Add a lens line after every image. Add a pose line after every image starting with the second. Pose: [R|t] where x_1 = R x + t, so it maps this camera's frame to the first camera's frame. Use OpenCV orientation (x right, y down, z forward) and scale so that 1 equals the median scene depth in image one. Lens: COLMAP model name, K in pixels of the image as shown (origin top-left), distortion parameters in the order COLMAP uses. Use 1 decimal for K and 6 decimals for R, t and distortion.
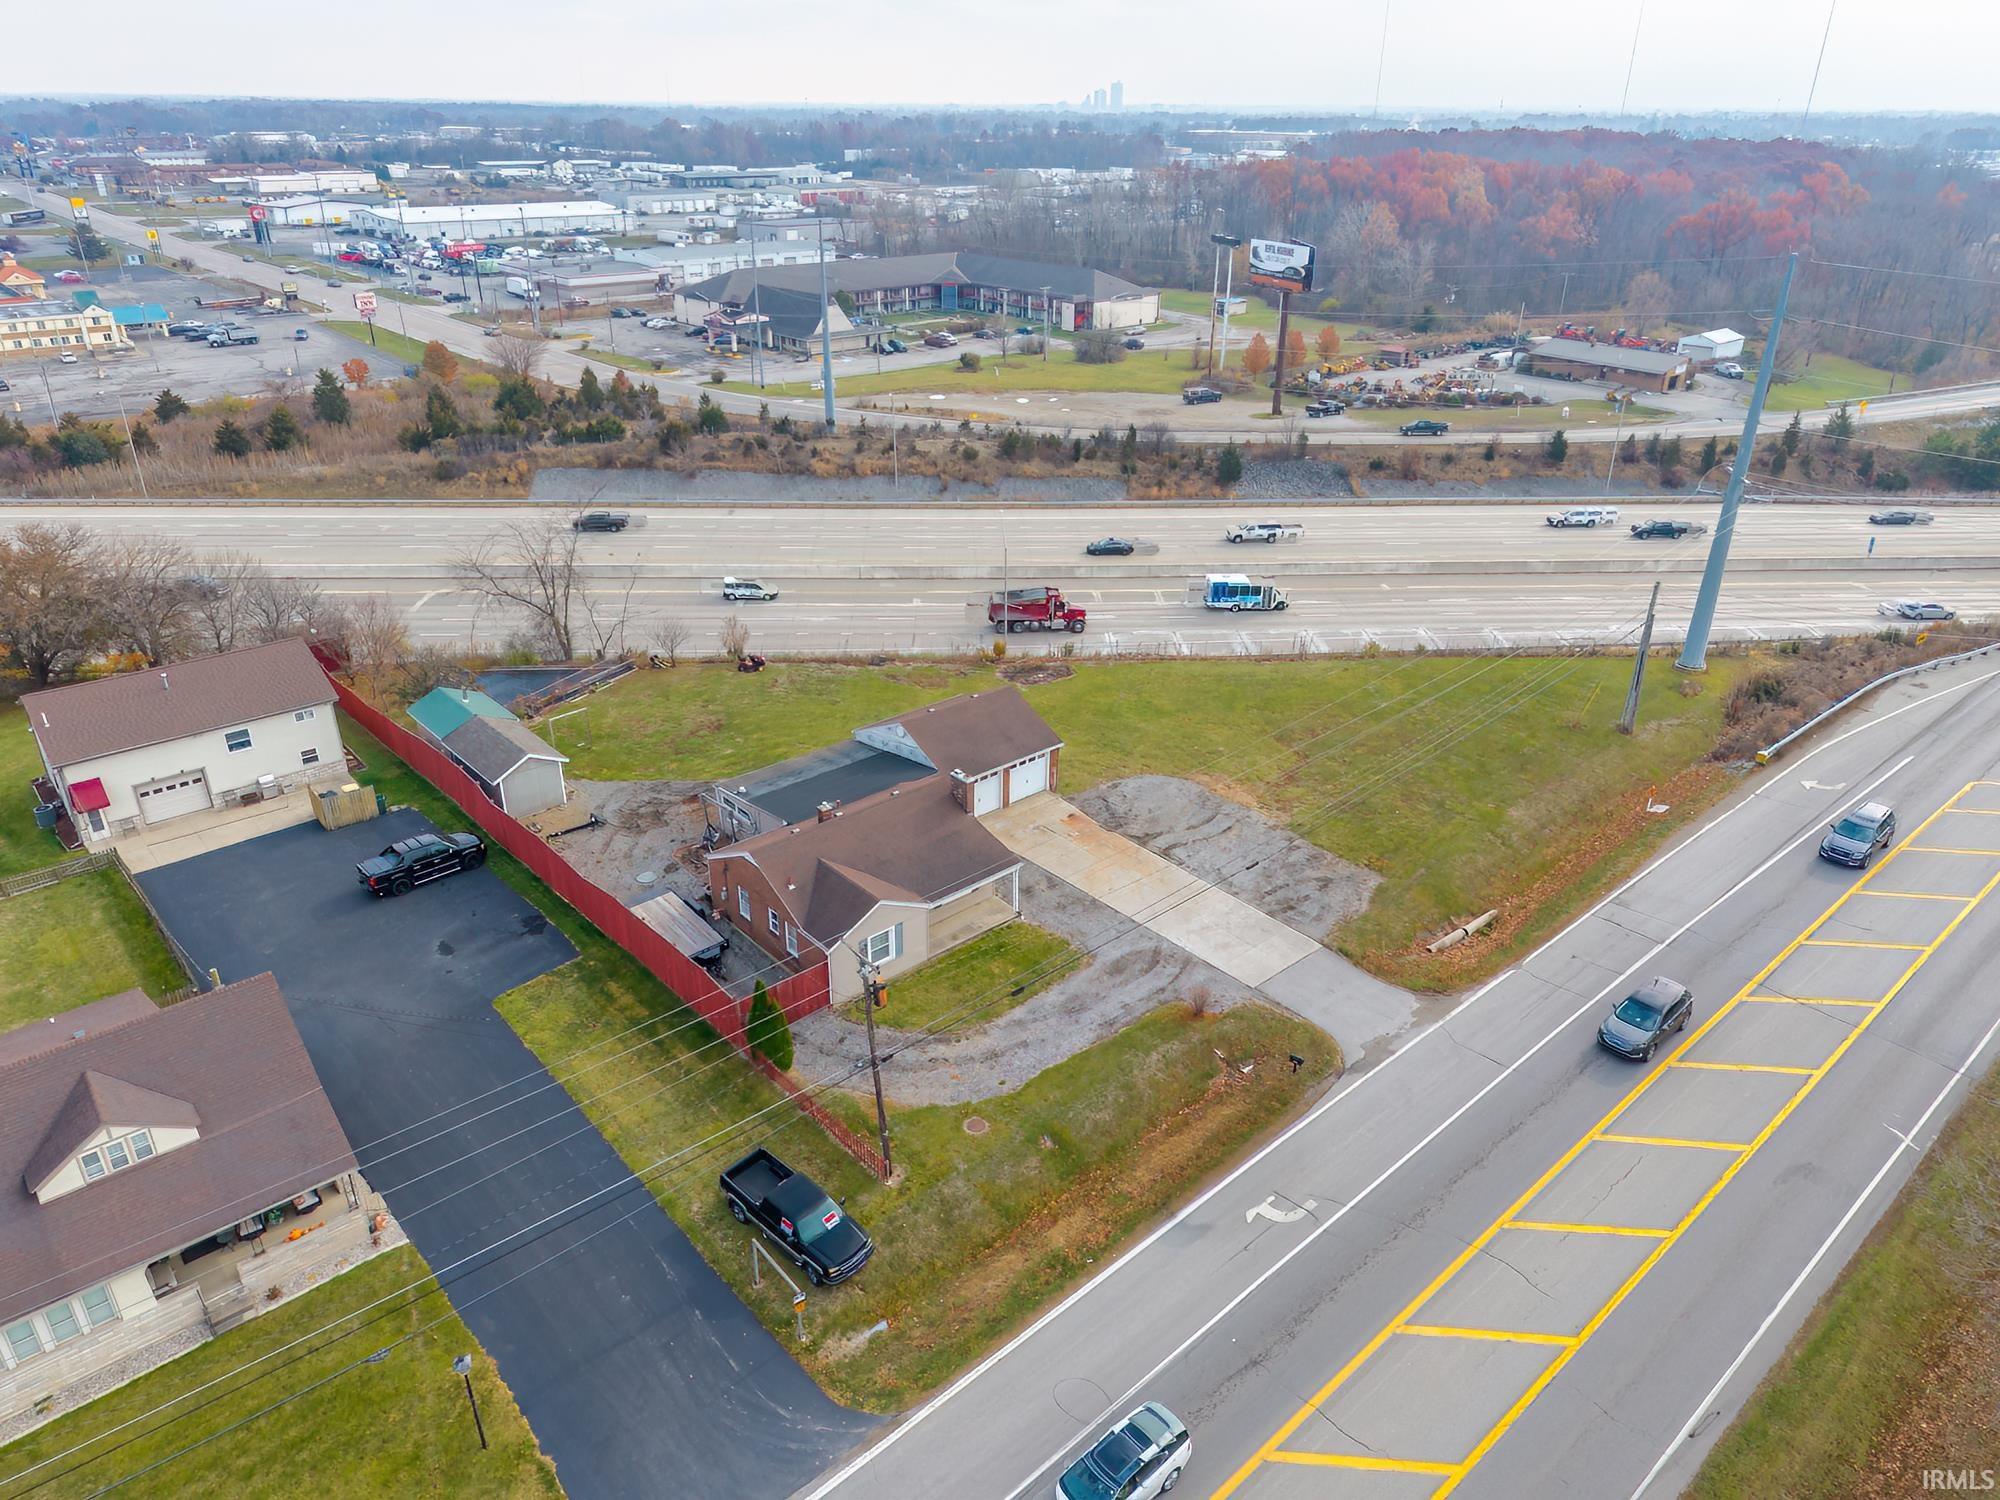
lens RADIAL K [[1339.7, 0, 1003.5], [0, 1339.7, 729.7], [0, 0, 1]] dist [0.033230, -0.038932]
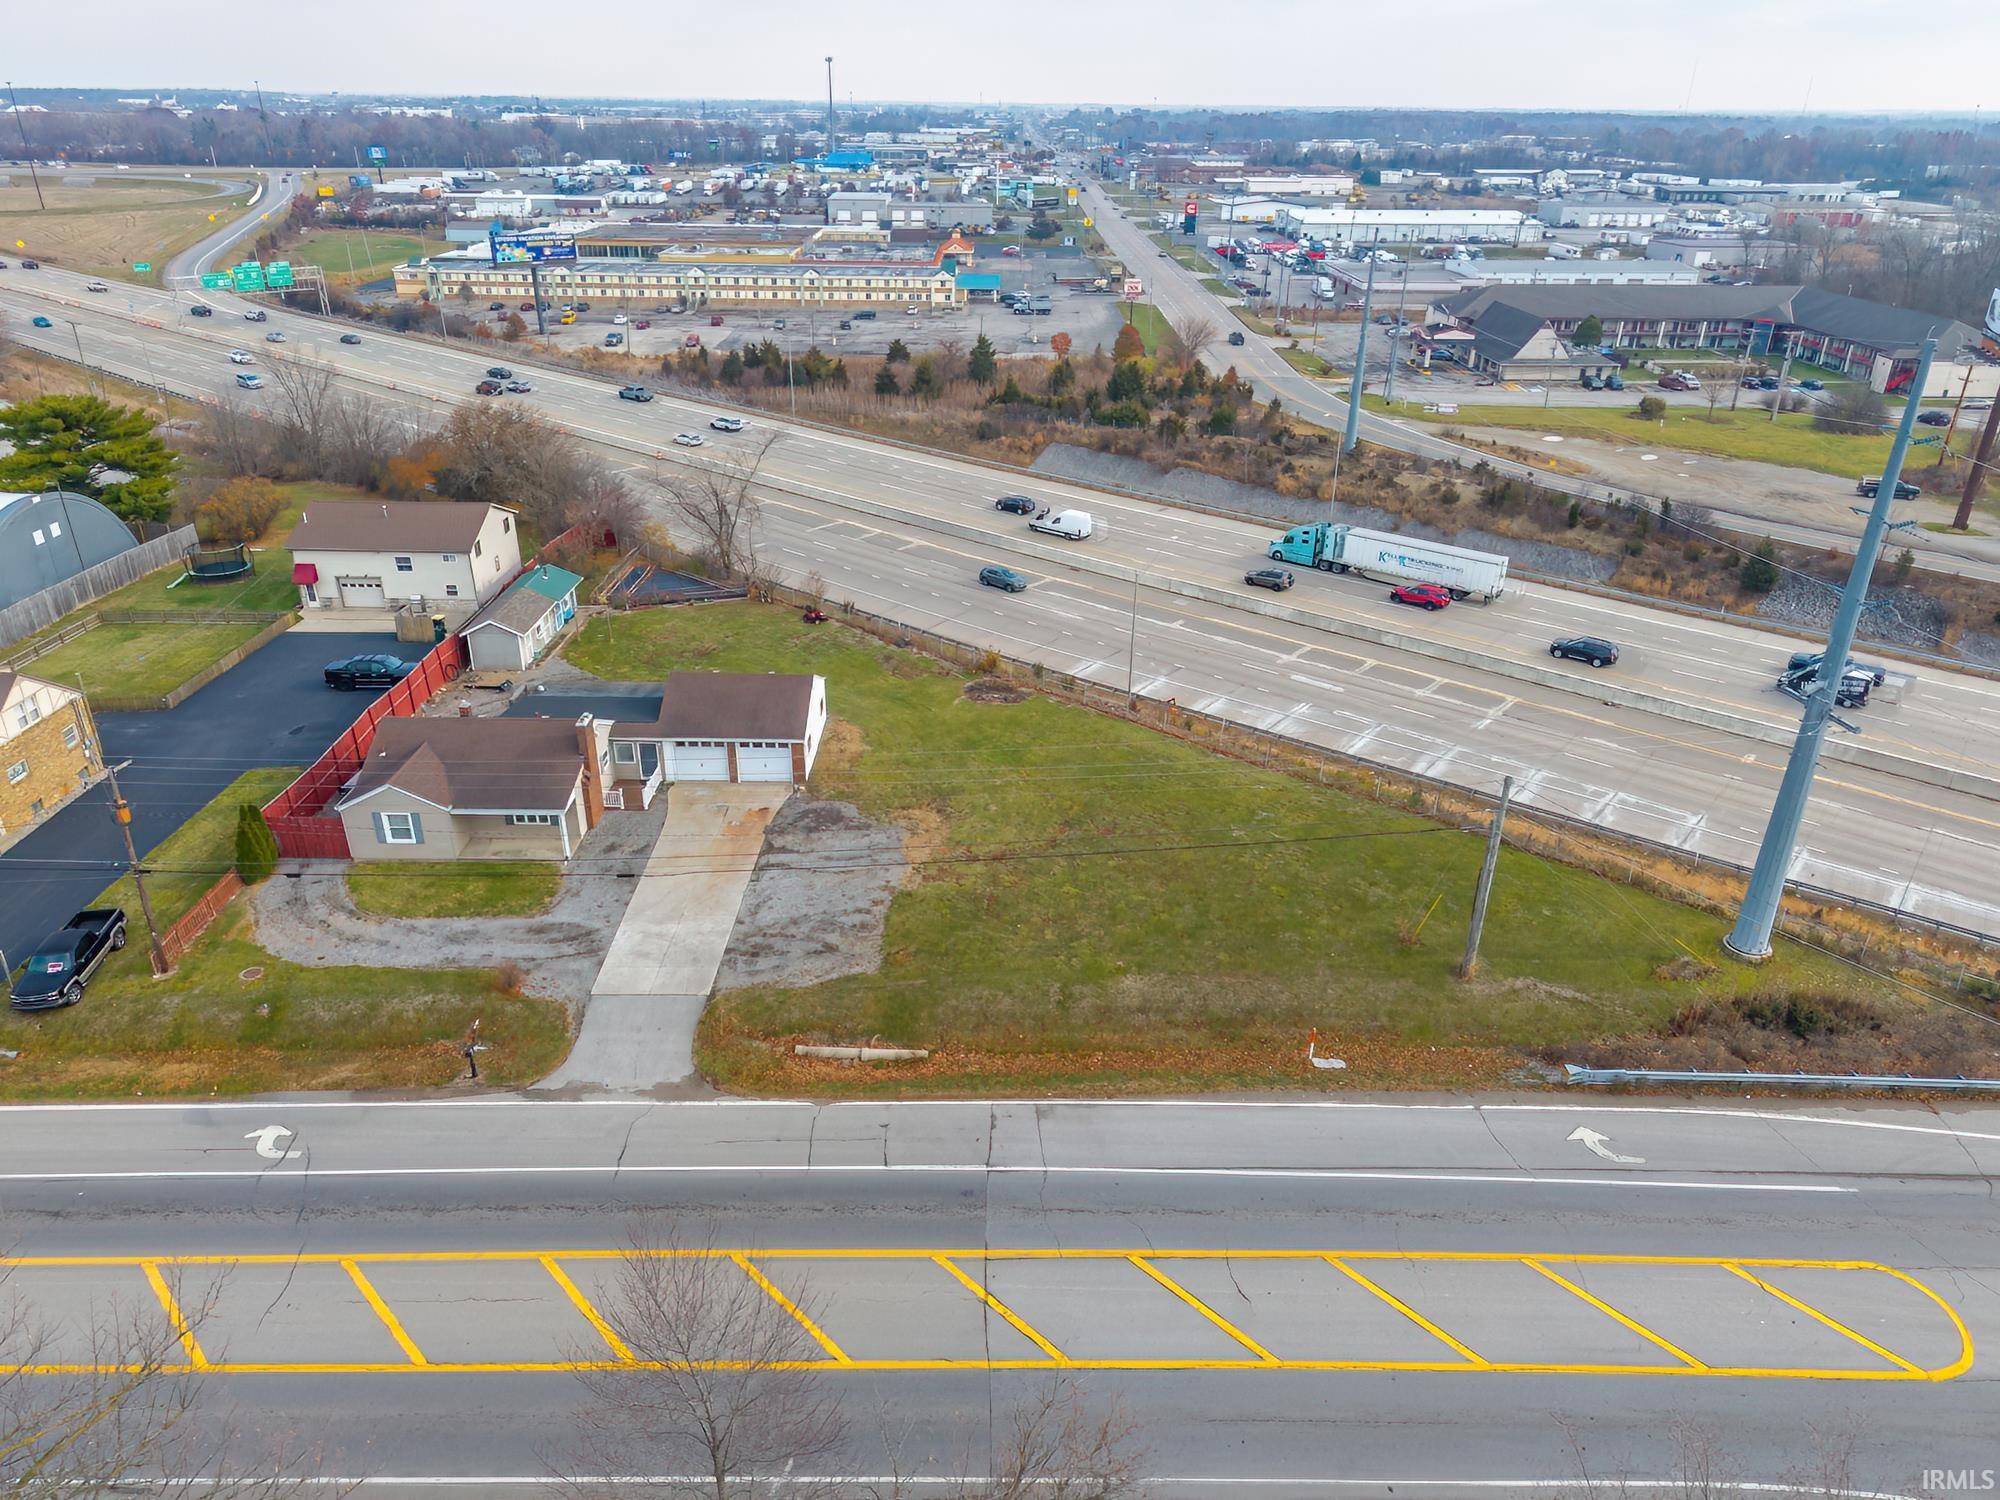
lens RADIAL K [[1318.8, 0, 1004.0], [0, 1318.8, 755.2], [0, 0, 1]] dist [0.045452, -0.034329]
pose [[0.747471, 0.291818, -0.596766, 0.716681], [-0.283920, 0.952500, 0.110151, -0.124235], [0.600563, 0.087099, 0.794819, 0.310827]]
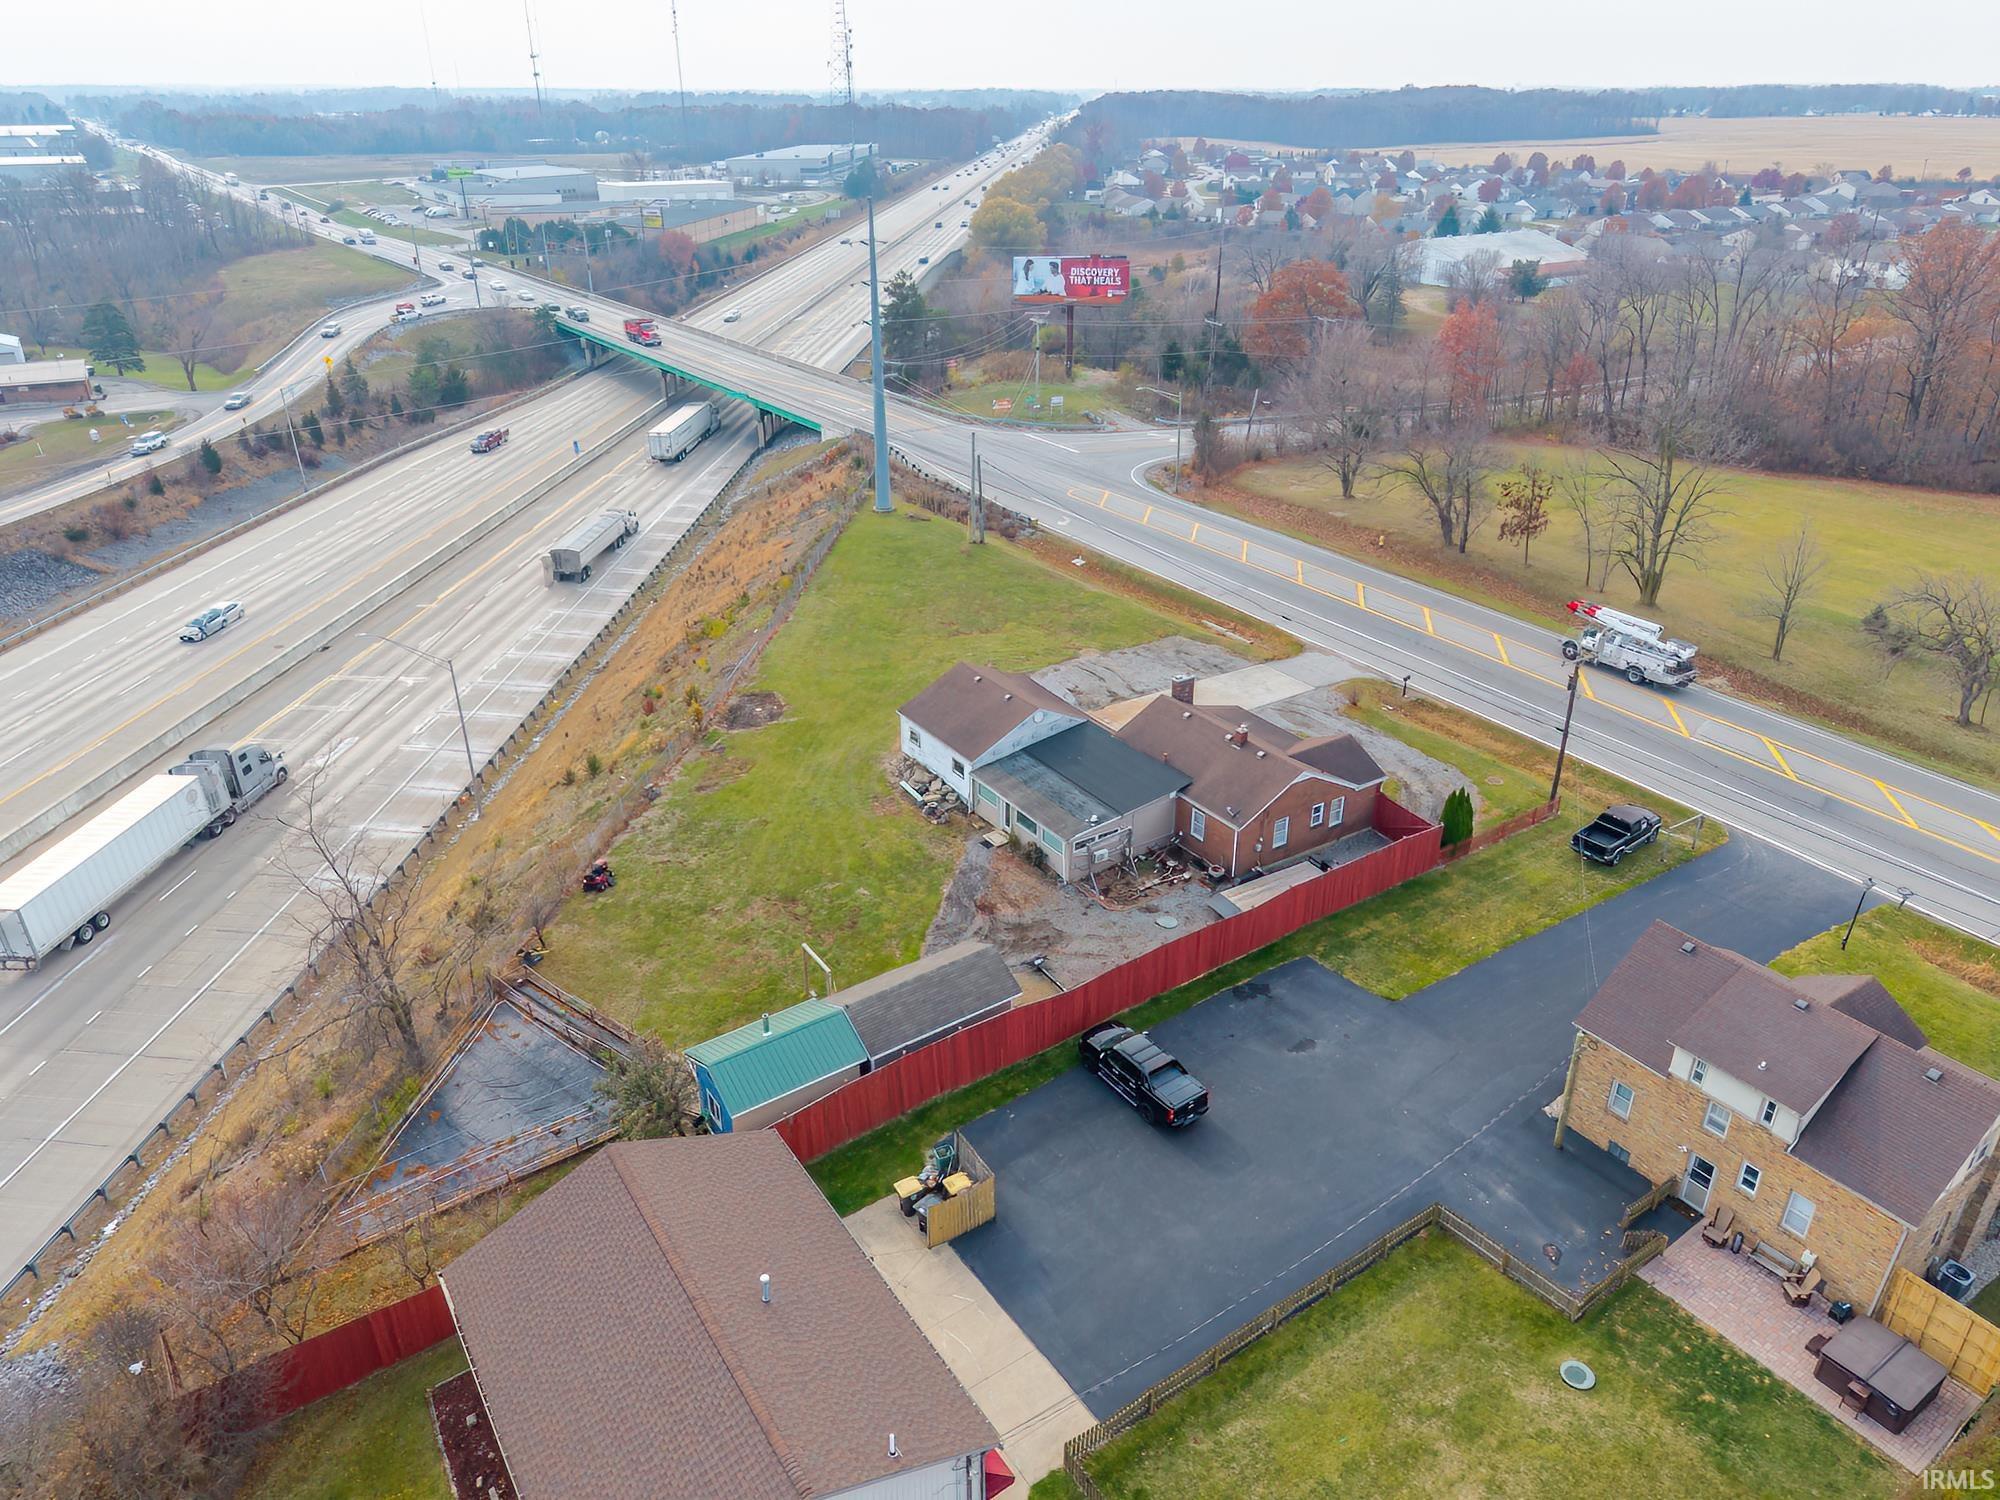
lens RADIAL K [[1318.8, 0, 1004.0], [0, 1318.8, 755.2], [0, 0, 1]] dist [0.045452, -0.034329]
pose [[0.138727, -0.449296, 0.882546, -0.917328], [0.417806, 0.834525, 0.359174, -0.321648], [-0.897883, 0.318906, 0.303489, 0.684946]]
